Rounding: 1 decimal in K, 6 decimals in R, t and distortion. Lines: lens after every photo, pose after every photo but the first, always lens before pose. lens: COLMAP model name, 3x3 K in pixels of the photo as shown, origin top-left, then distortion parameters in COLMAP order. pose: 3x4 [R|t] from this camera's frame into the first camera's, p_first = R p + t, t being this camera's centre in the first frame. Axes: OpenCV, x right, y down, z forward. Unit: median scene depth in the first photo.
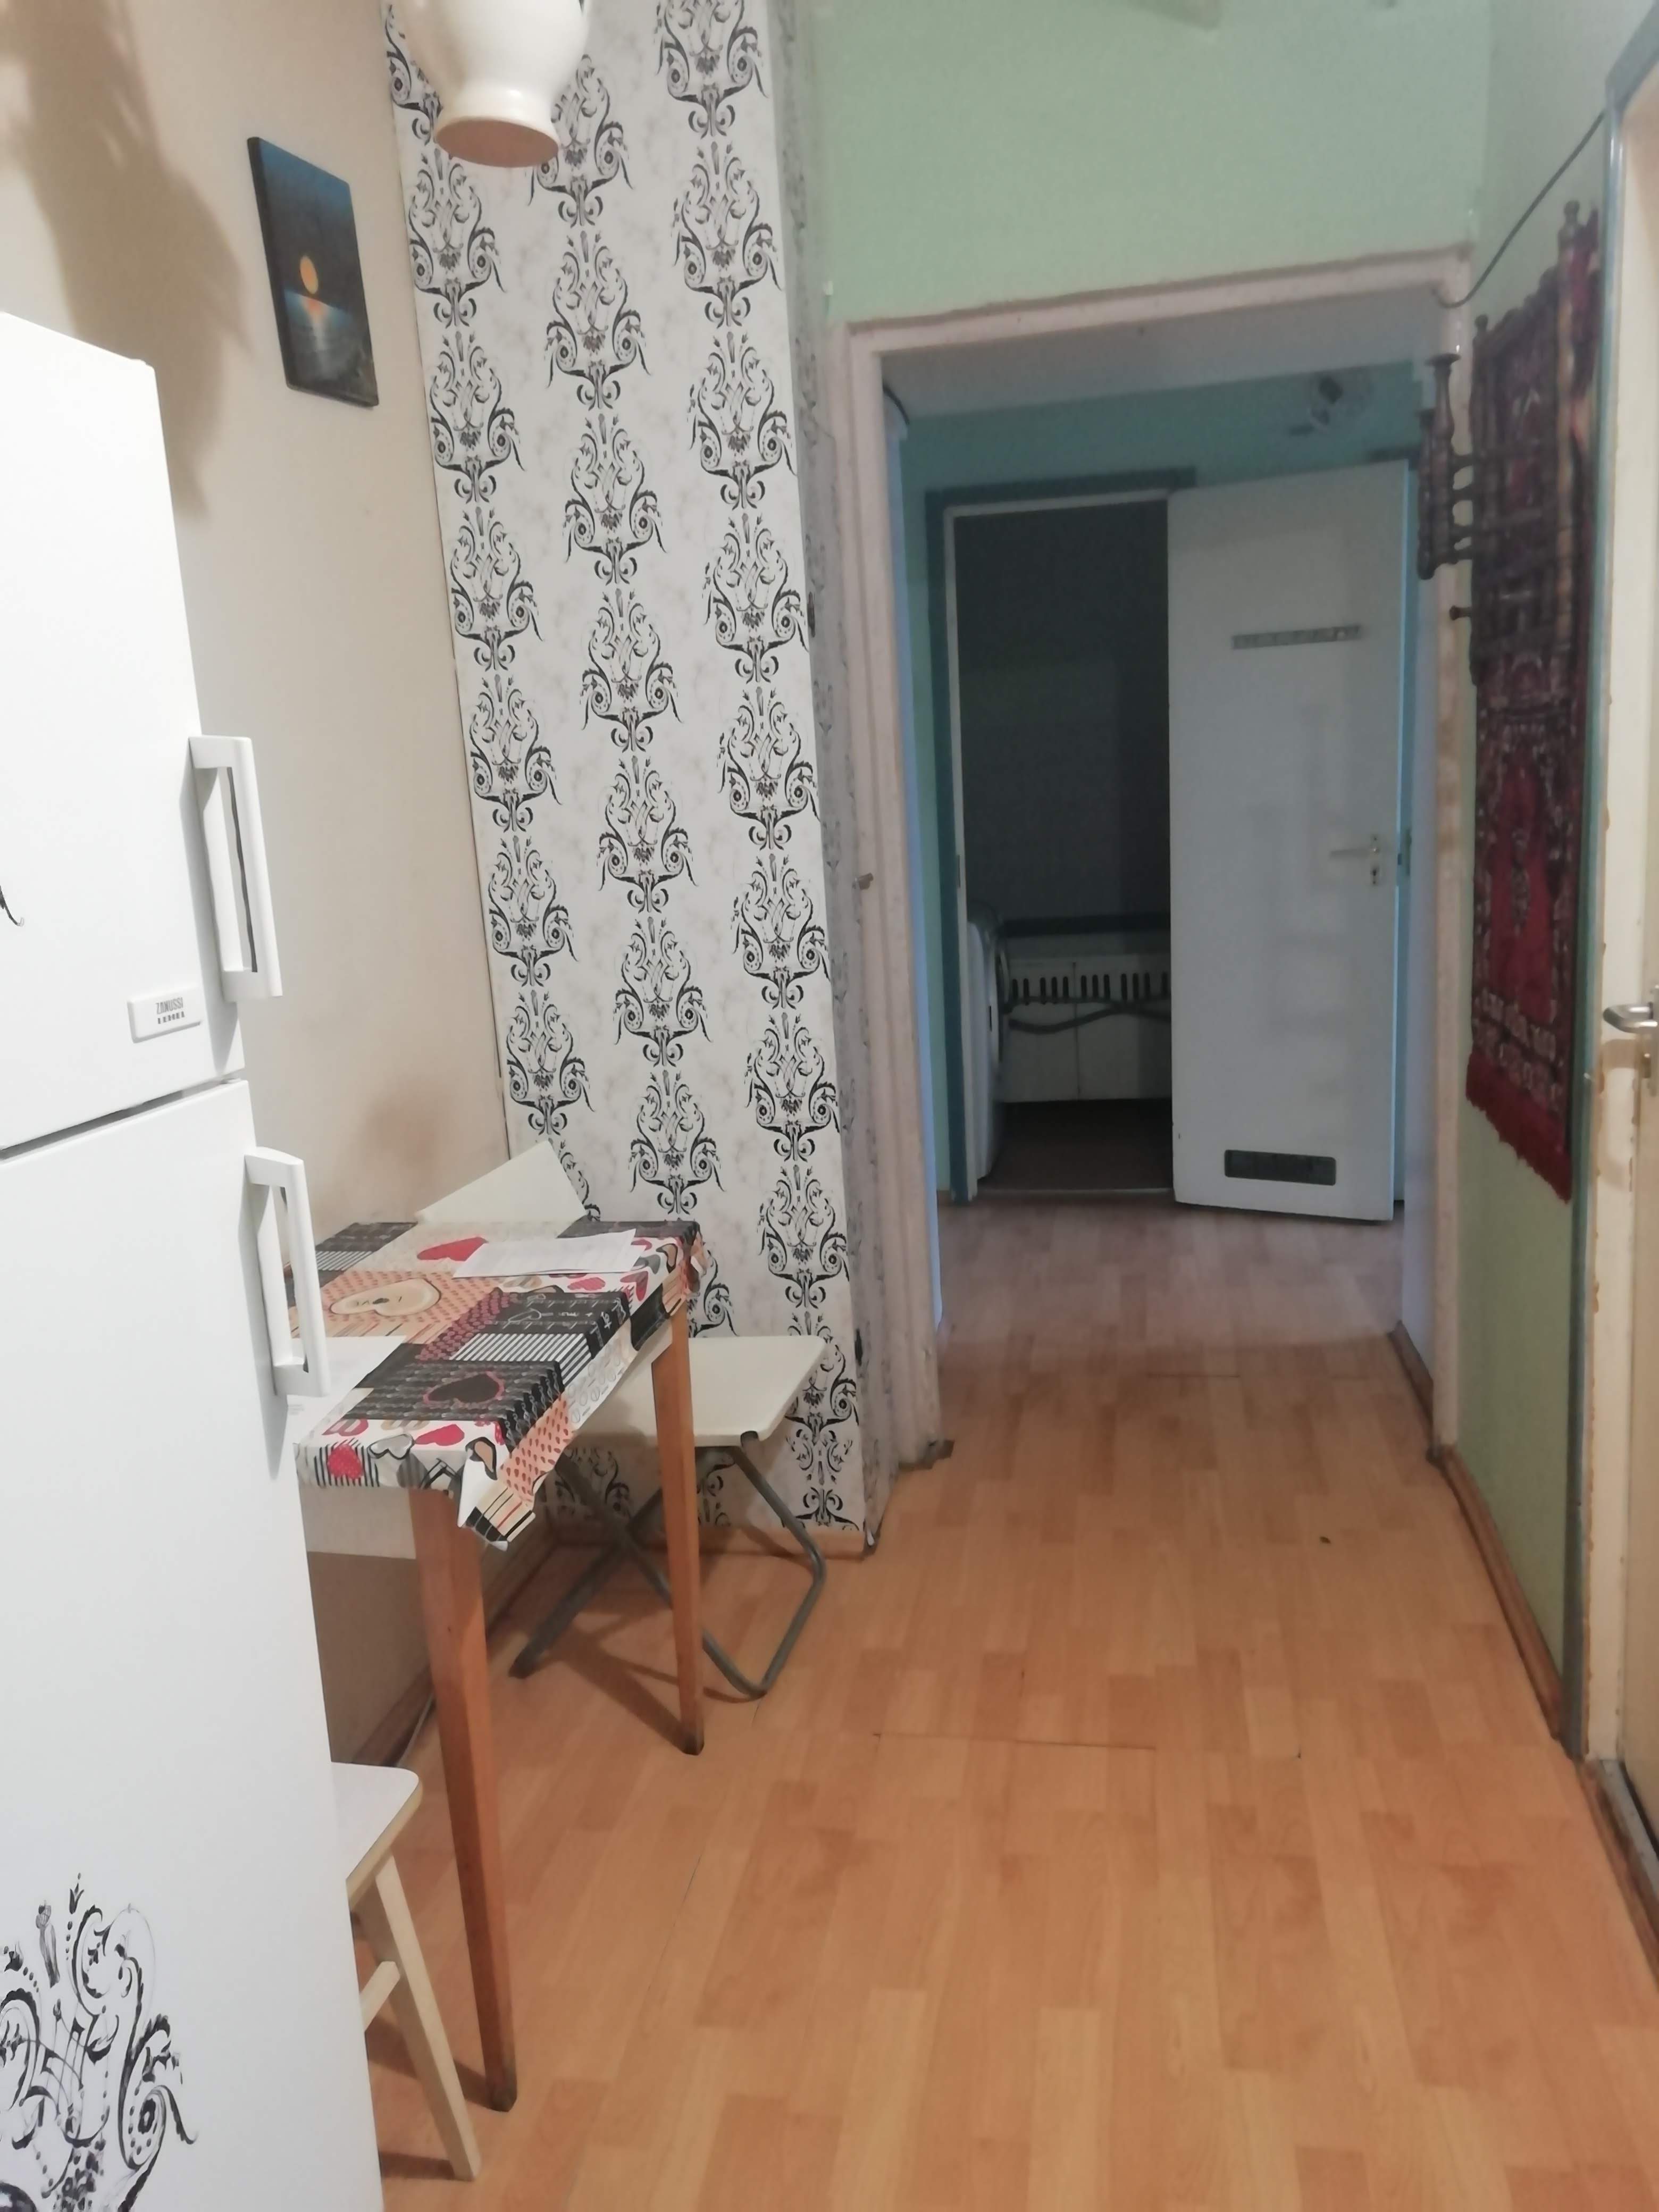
lens RADIAL K [[1653.6, 0, 829.5], [0, 1653.6, 1106.0], [0, 0, 1]] dist [0.045526, -0.009974]
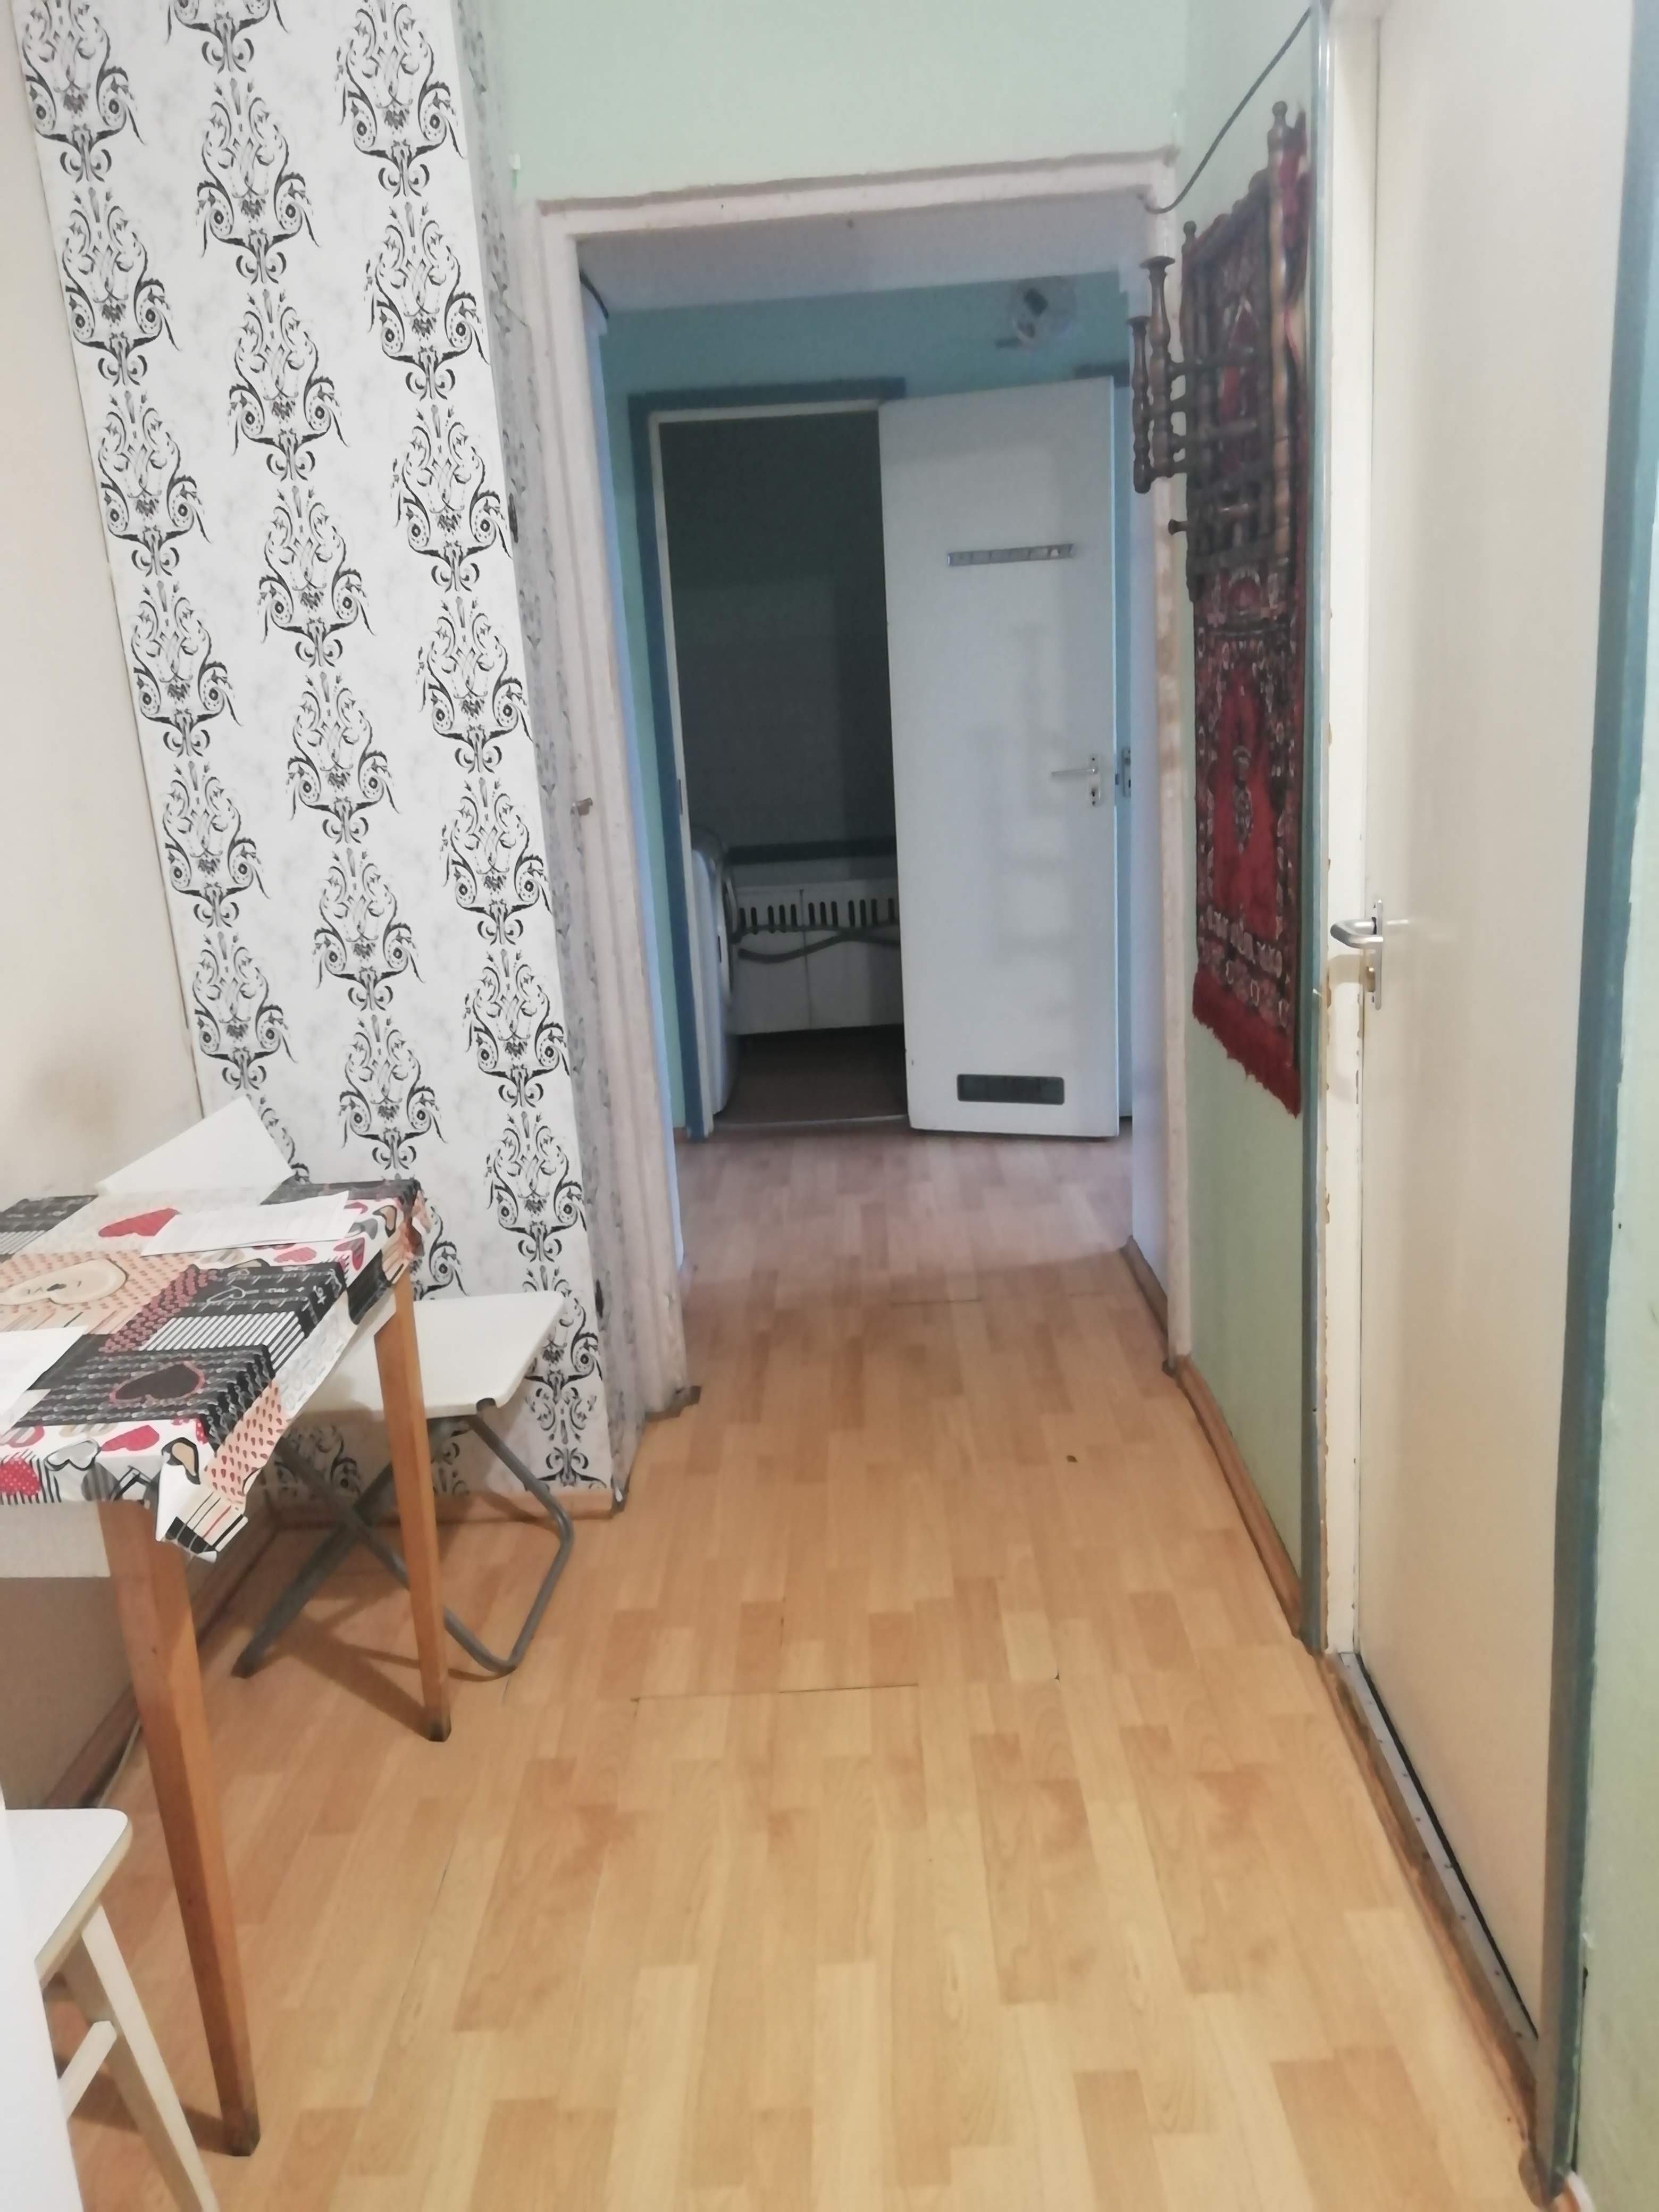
lens RADIAL K [[1664.3, 0, 829.5], [0, 1664.3, 1106.0], [0, 0, 1]] dist [0.035019, -0.020090]
pose [[0.985830, -0.042876, 0.162178, -0.002397], [0.036085, 0.998353, 0.044594, -0.003522], [-0.163823, -0.038110, 0.985753, 0.039056]]
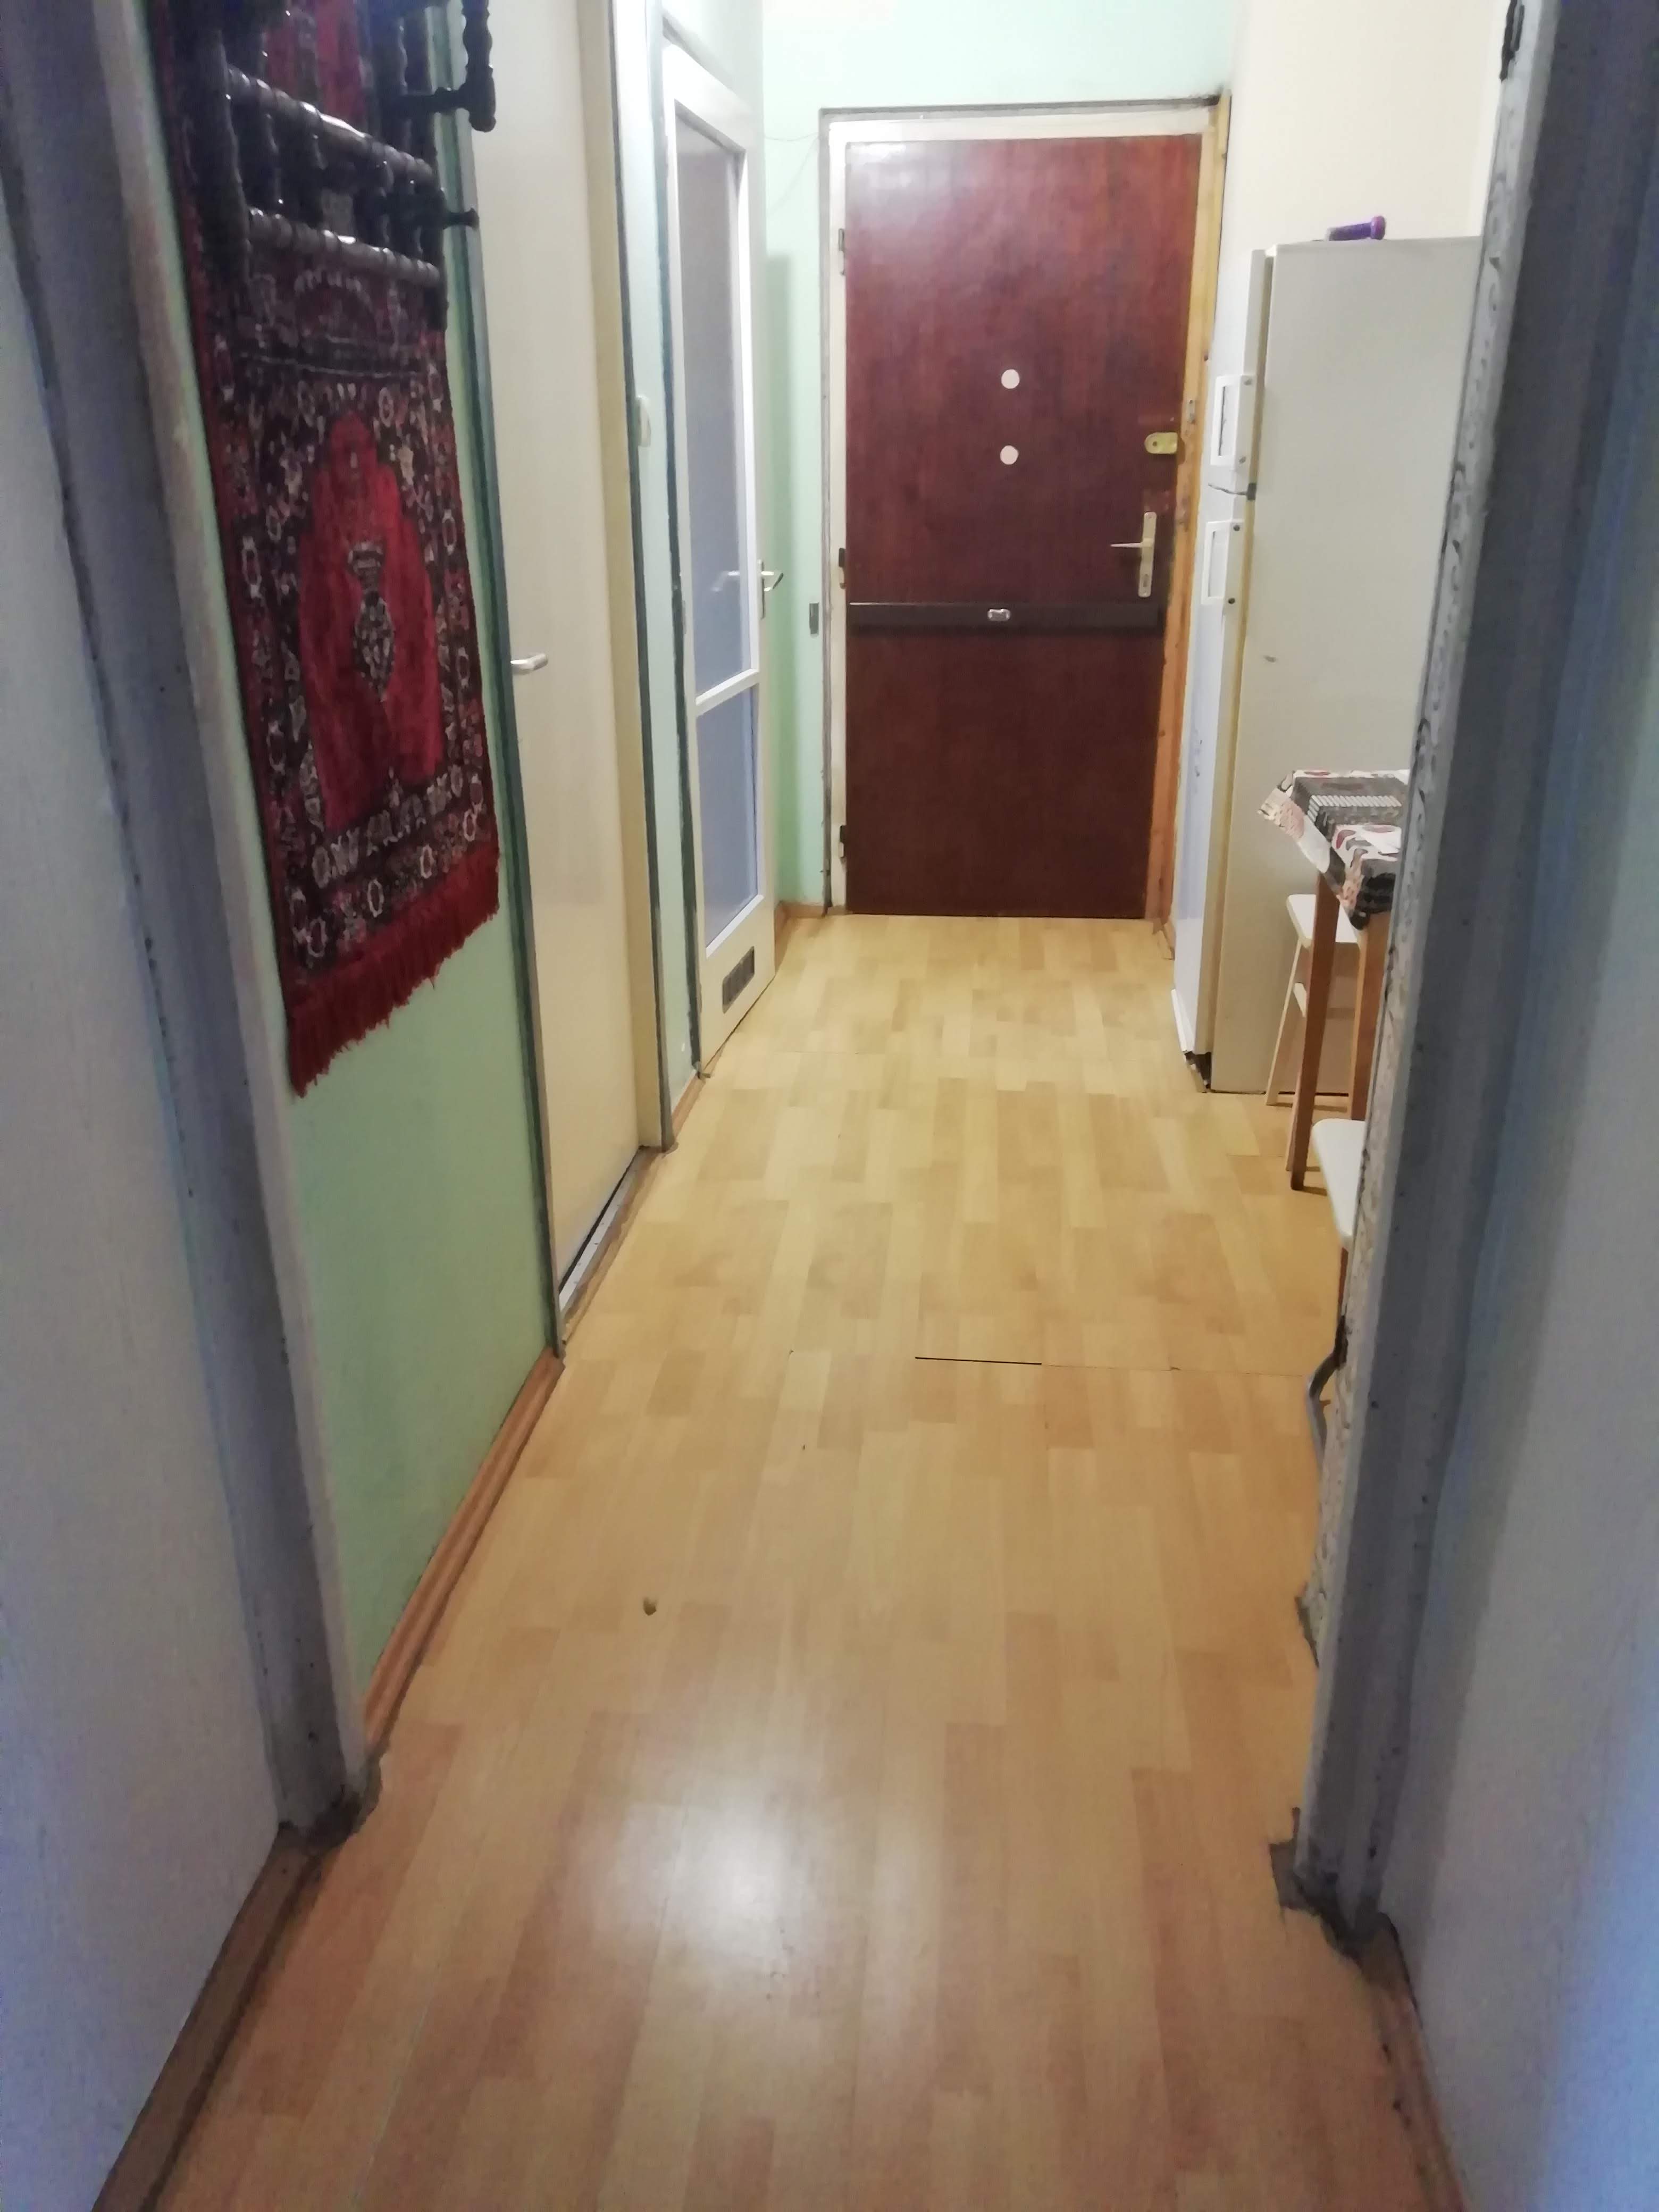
lens RADIAL K [[1664.3, 0, 829.5], [0, 1664.3, 1106.0], [0, 0, 1]] dist [0.035019, -0.020090]
pose [[-0.993286, 0.098752, -0.060260, 0.268126], [0.050387, 0.838188, 0.543049, -0.318068], [0.104137, 0.536367, -0.837536, 1.624389]]
